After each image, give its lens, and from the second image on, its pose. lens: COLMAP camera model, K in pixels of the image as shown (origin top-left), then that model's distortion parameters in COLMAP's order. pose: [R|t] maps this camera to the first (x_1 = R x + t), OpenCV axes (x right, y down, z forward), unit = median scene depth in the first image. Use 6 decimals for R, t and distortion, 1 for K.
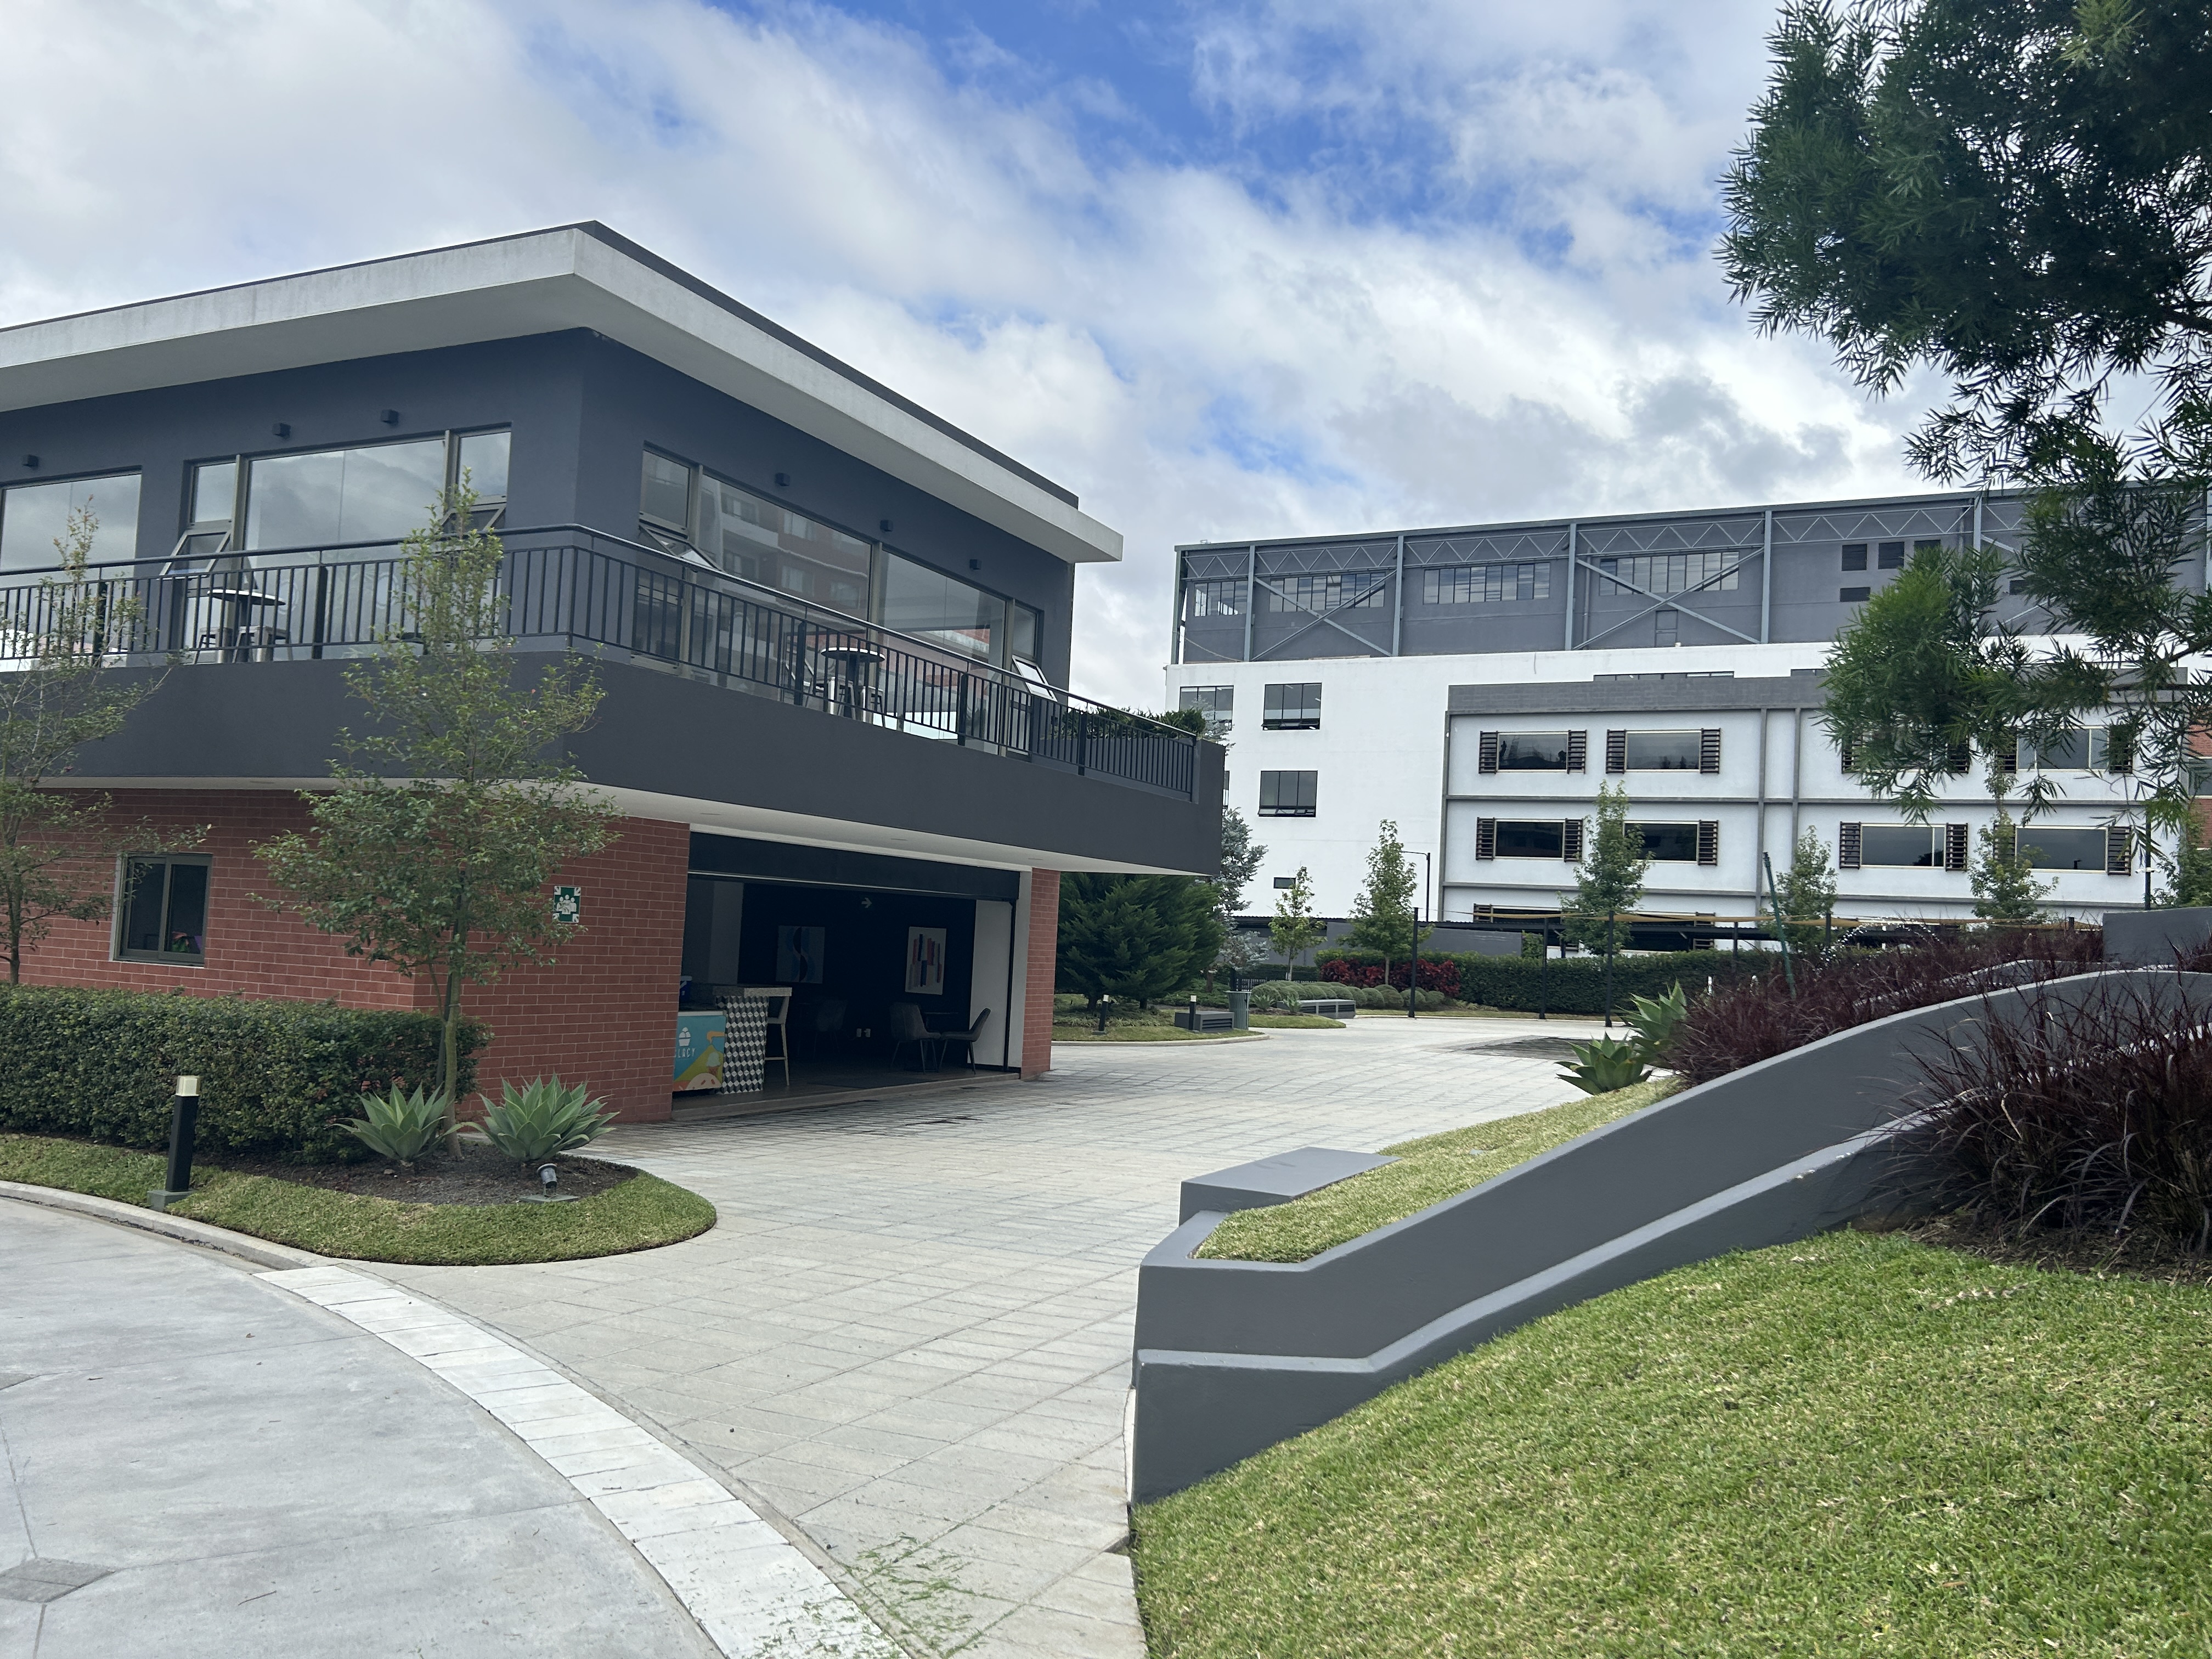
lens RADIAL K [[1664.3, 0, 1146.4], [0, 1664.3, 847.5], [0, 0, 1]] dist [0.004271, 0.005377]
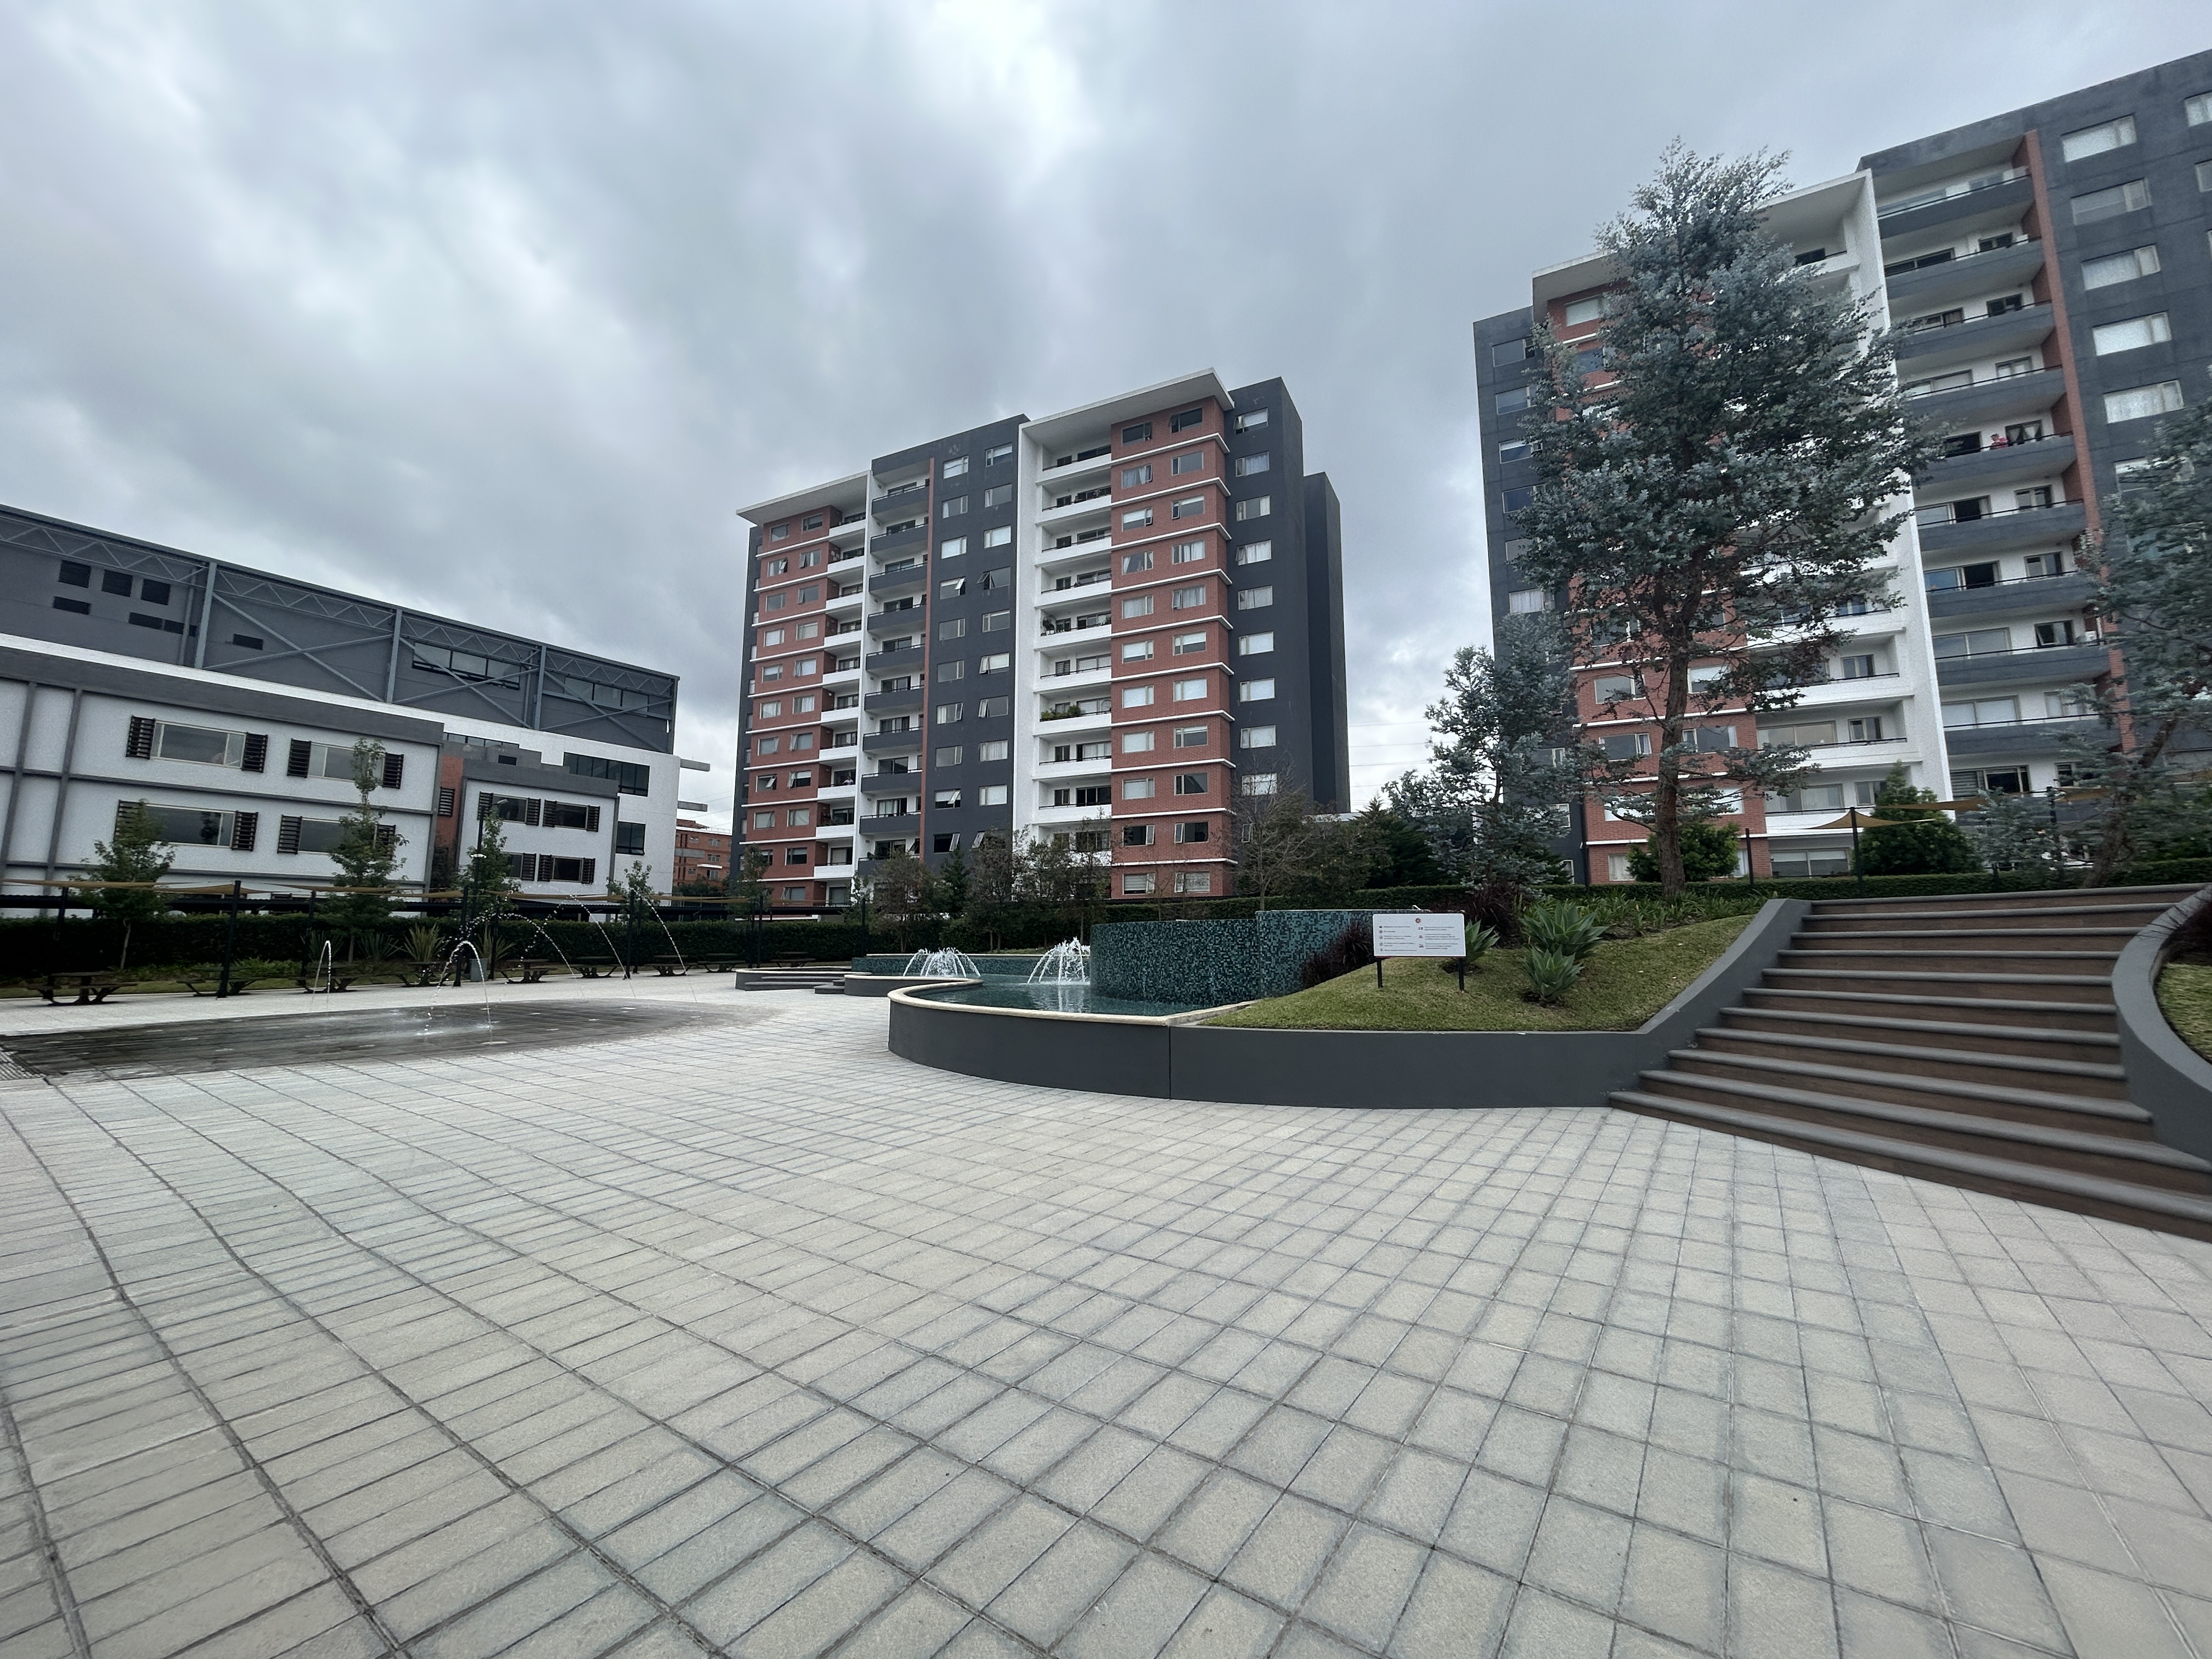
lens RADIAL K [[880.6, 0, 1106.0], [0, 880.6, 829.5], [0, 0, 1]] dist [0.007951, -0.006153]
pose [[0.184046, 0.078391, 0.979787, -0.173750], [-0.046628, 0.996389, -0.070961, 0.081828], [-0.981811, -0.032625, 0.187037, 1.347880]]
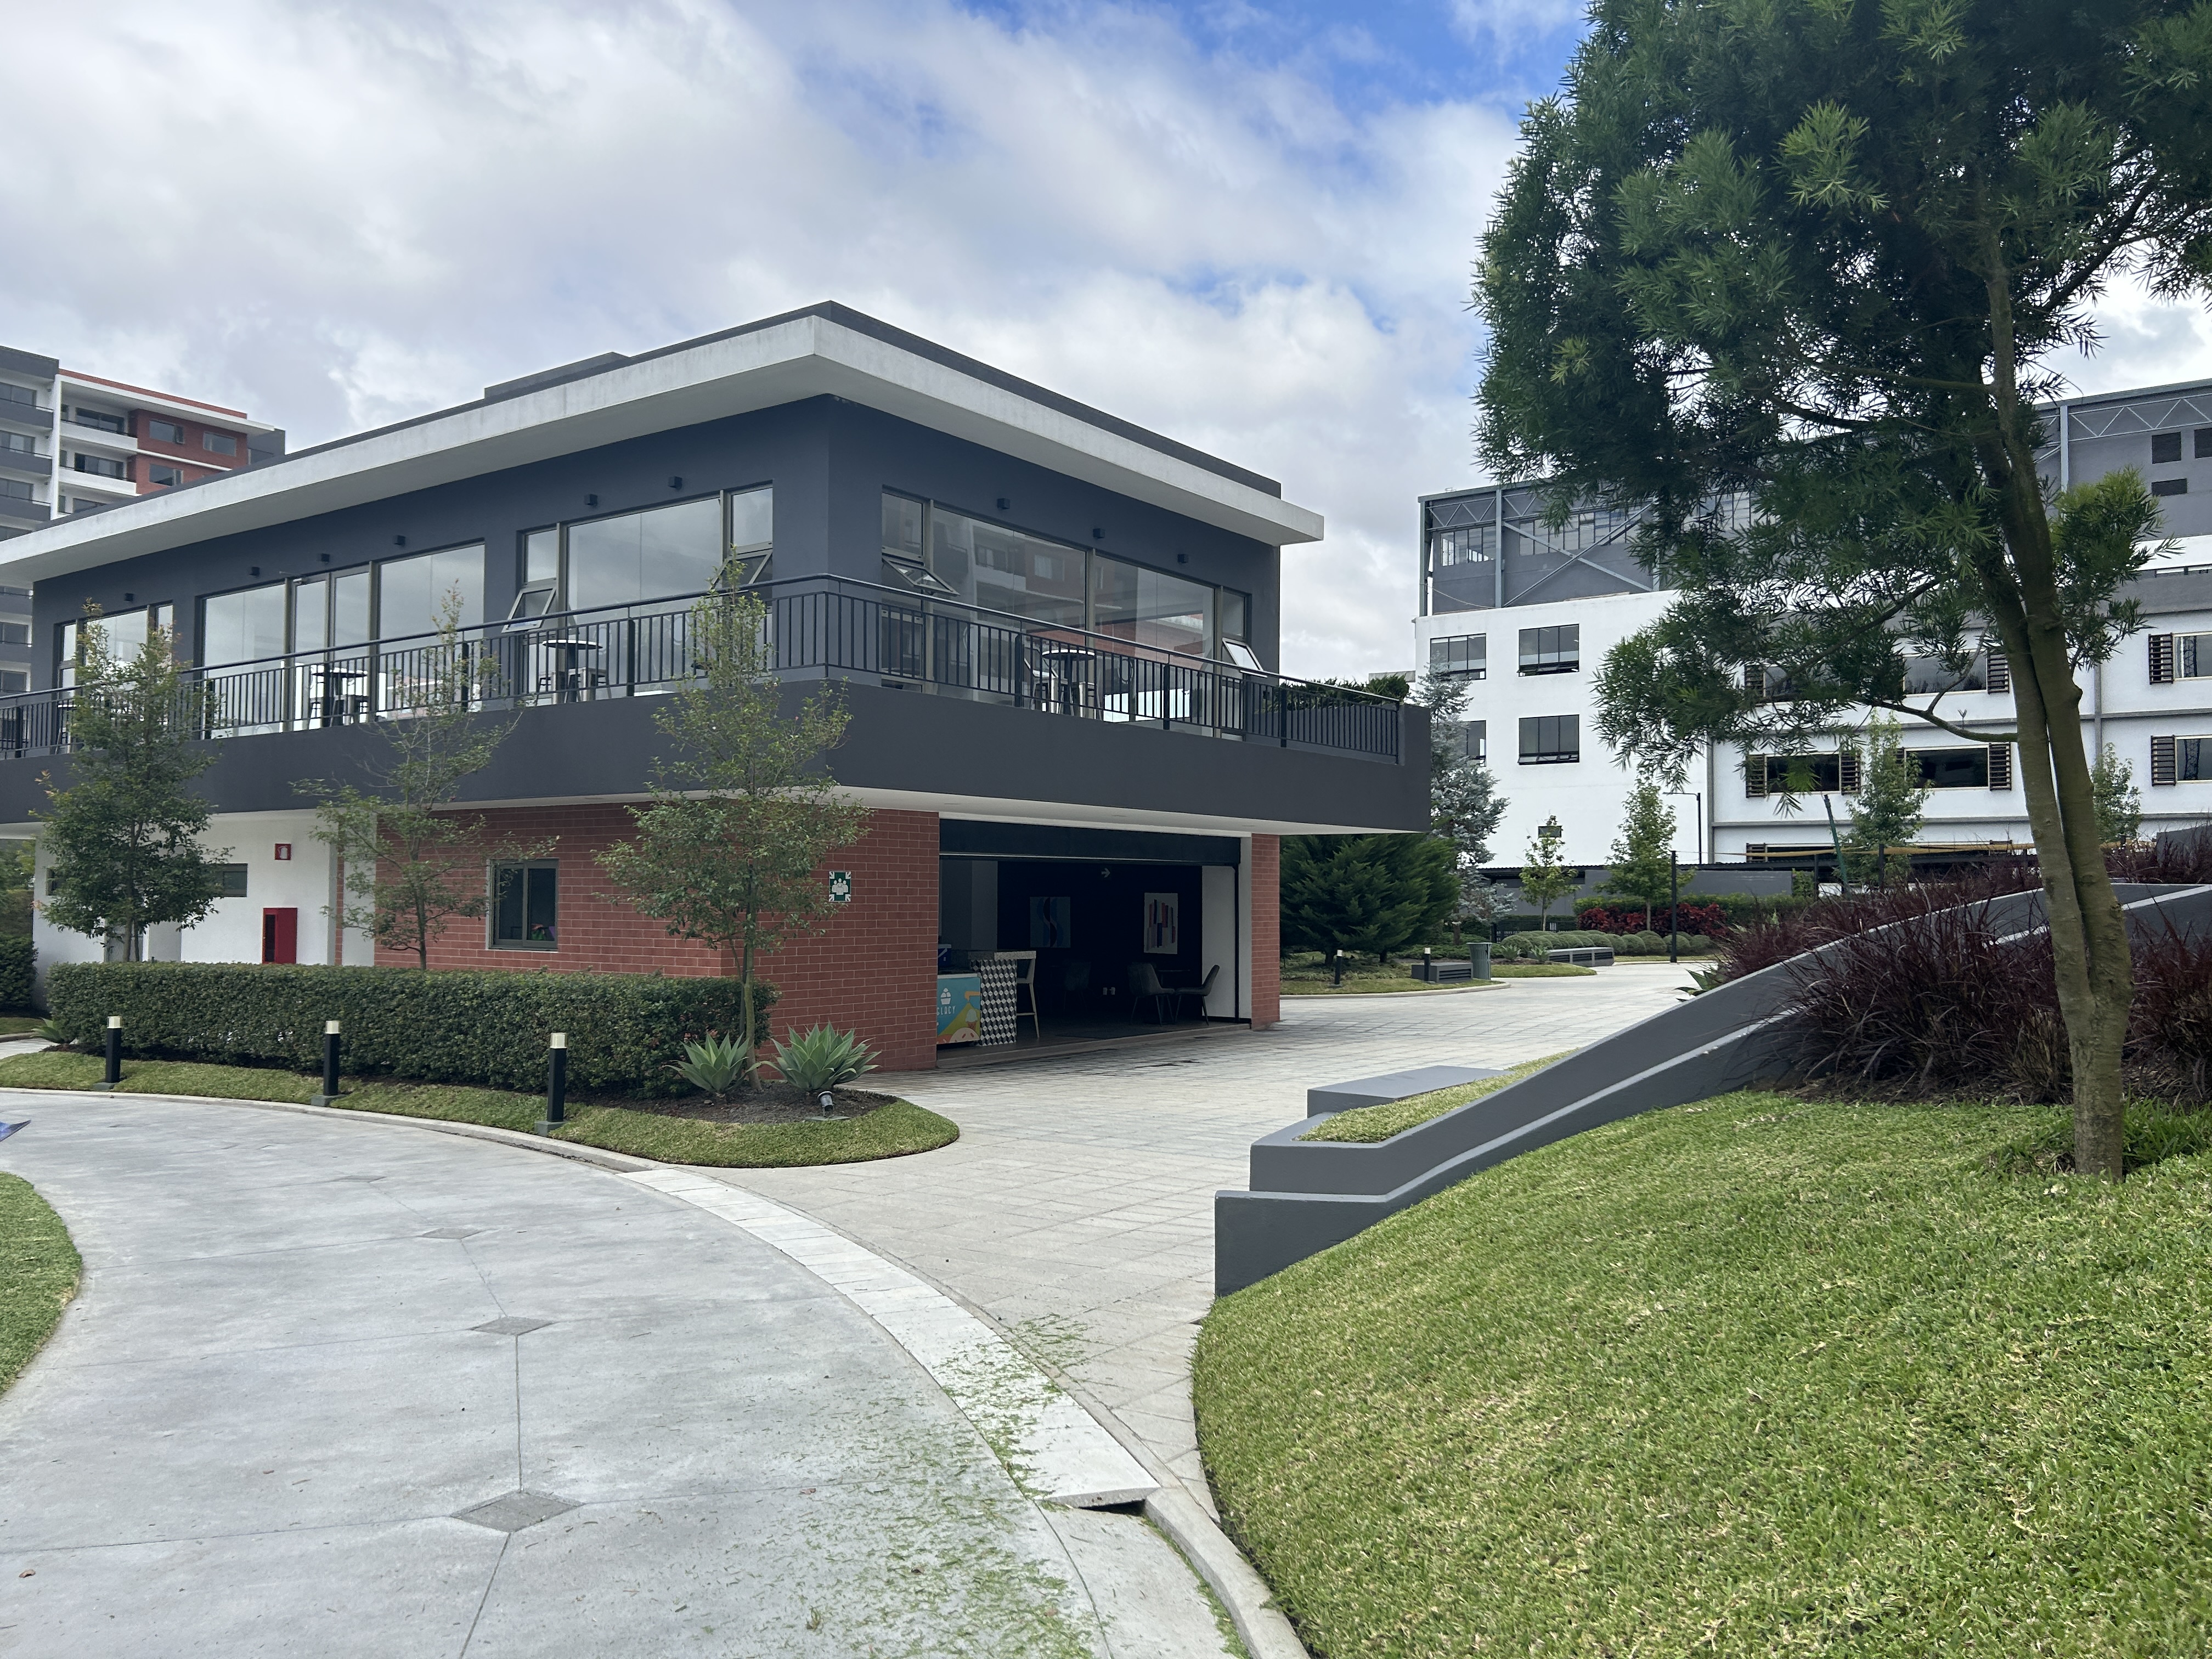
lens RADIAL K [[1656.7, 0, 1106.0], [0, 1656.7, 829.5], [0, 0, 1]] dist [0.067838, -0.116299]
pose [[0.981569, -0.051024, -0.184171, 0.060416], [0.053145, 0.998565, 0.006598, -0.004323], [0.183570, -0.016265, 0.982872, -0.129930]]
